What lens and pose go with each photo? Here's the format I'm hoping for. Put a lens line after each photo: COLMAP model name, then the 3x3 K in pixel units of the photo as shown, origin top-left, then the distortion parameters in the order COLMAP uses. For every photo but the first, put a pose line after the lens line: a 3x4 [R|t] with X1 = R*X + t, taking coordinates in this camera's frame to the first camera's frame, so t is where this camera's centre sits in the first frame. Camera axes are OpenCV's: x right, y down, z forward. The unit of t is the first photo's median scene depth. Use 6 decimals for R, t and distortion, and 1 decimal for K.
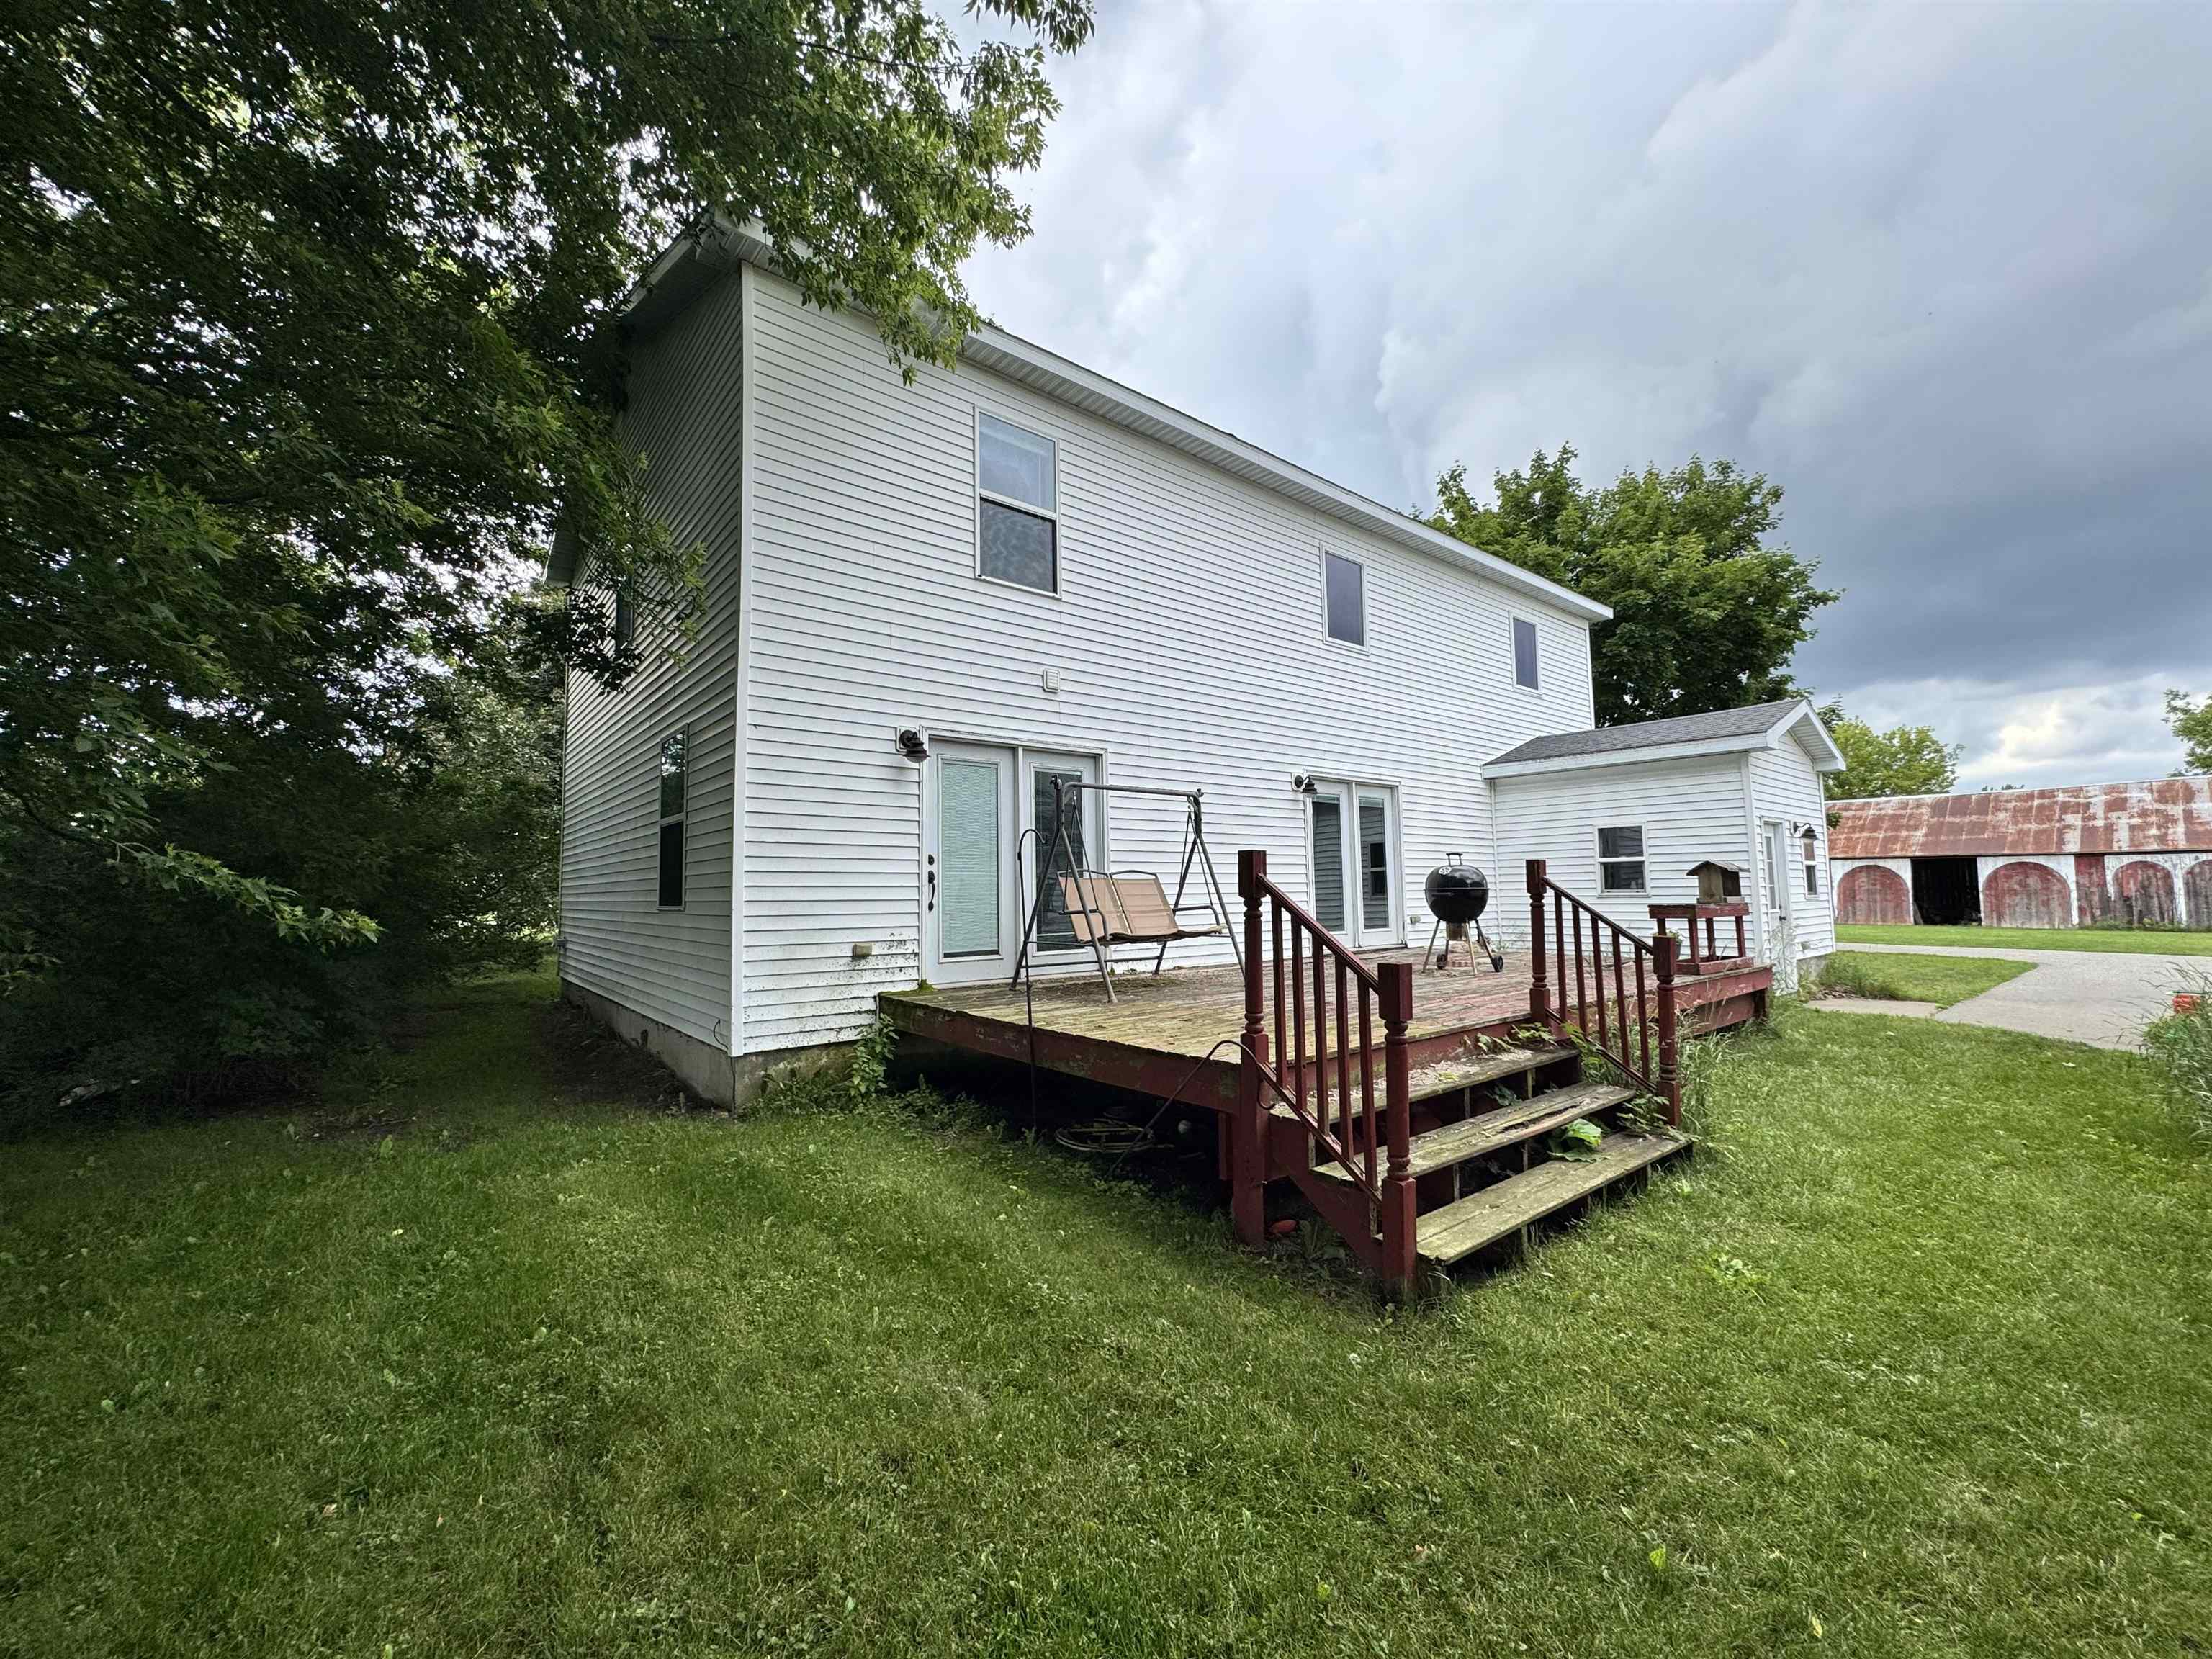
lens RADIAL K [[880.3, 0, 1096.7], [0, 880.3, 834.1], [0, 0, 1]] dist [-0.008086, -0.000958]
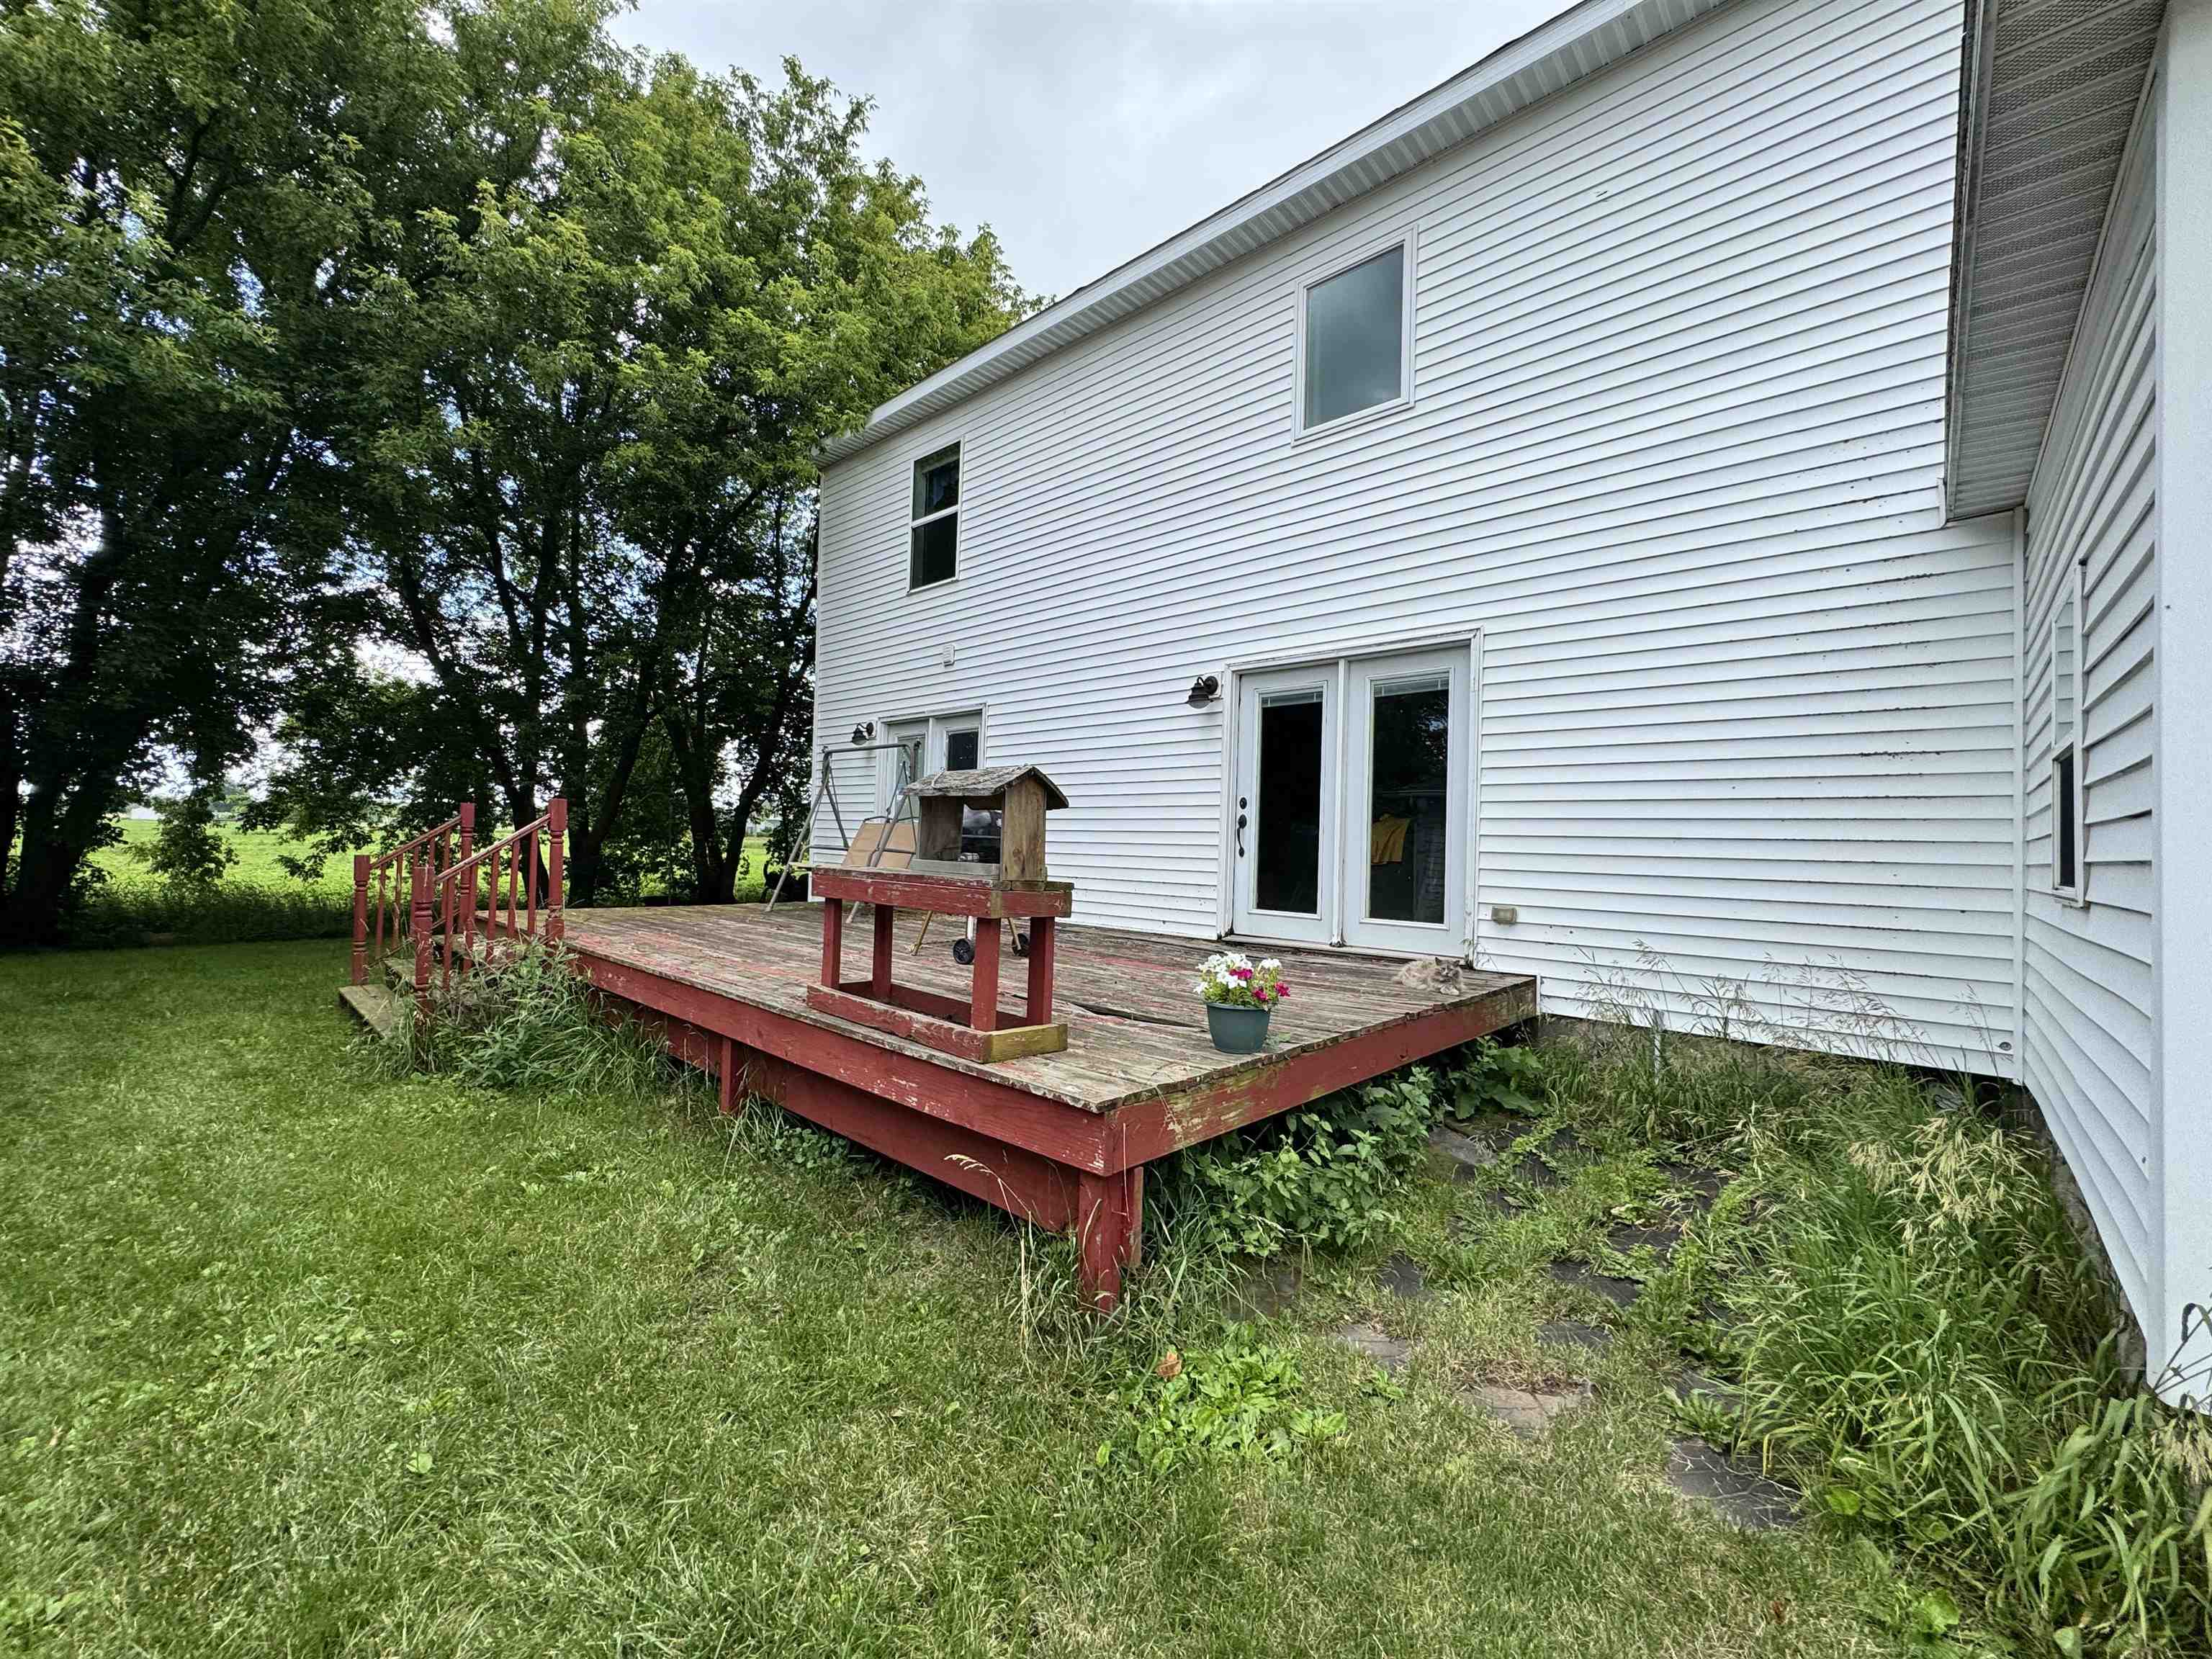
lens RADIAL K [[880.3, 0, 1106.2], [0, 880.3, 815.3], [0, 0, 1]] dist [-0.008086, -0.000958]
pose [[0.163410, -0.001984, -0.986556, 0.821232], [0.049312, 0.998764, 0.006159, 0.031018], [0.985325, -0.049655, 0.163306, 0.741489]]
